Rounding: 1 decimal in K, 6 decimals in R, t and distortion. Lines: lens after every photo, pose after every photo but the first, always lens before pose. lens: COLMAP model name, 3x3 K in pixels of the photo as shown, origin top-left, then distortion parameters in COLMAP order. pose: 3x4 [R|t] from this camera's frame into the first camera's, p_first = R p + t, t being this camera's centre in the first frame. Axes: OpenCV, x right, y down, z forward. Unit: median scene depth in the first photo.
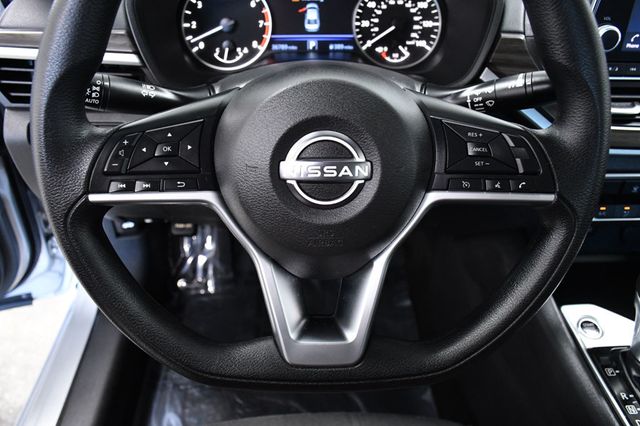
lens RADIAL K [[530.4, 0, 320.0], [0, 530.4, 213.0], [0, 0, 1]] dist [-0.095892, -0.003007]
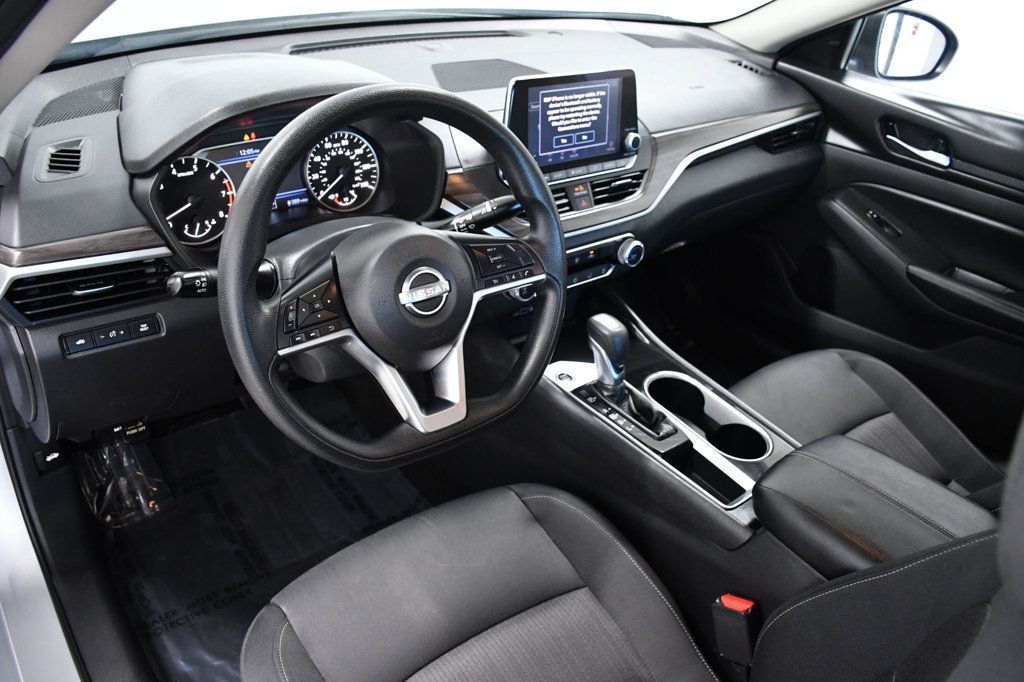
lens RADIAL K [[802.8, 0, 512.0], [0, 802.8, 341.0], [0, 0, 1]] dist [-0.166376, 0.149006]
pose [[0.802564, -0.266946, 0.533507, -0.550380], [0.291444, 0.955760, 0.039801, 0.017825], [-0.520530, 0.123544, 0.844858, -0.552732]]
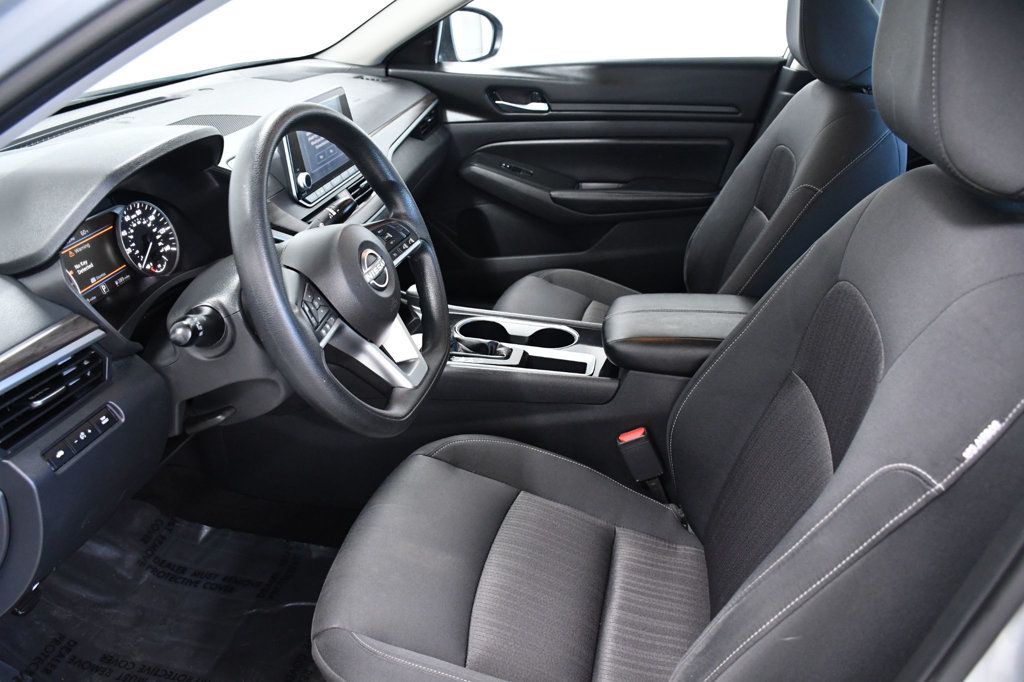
lens RADIAL K [[802.8, 0, 512.0], [0, 802.8, 341.0], [0, 0, 1]] dist [-0.166376, 0.149006]
pose [[0.238829, -0.452490, 0.859193, -1.169401], [0.593410, 0.768377, 0.239712, -0.135863], [-0.768651, 0.452604, 0.452023, -0.233180]]
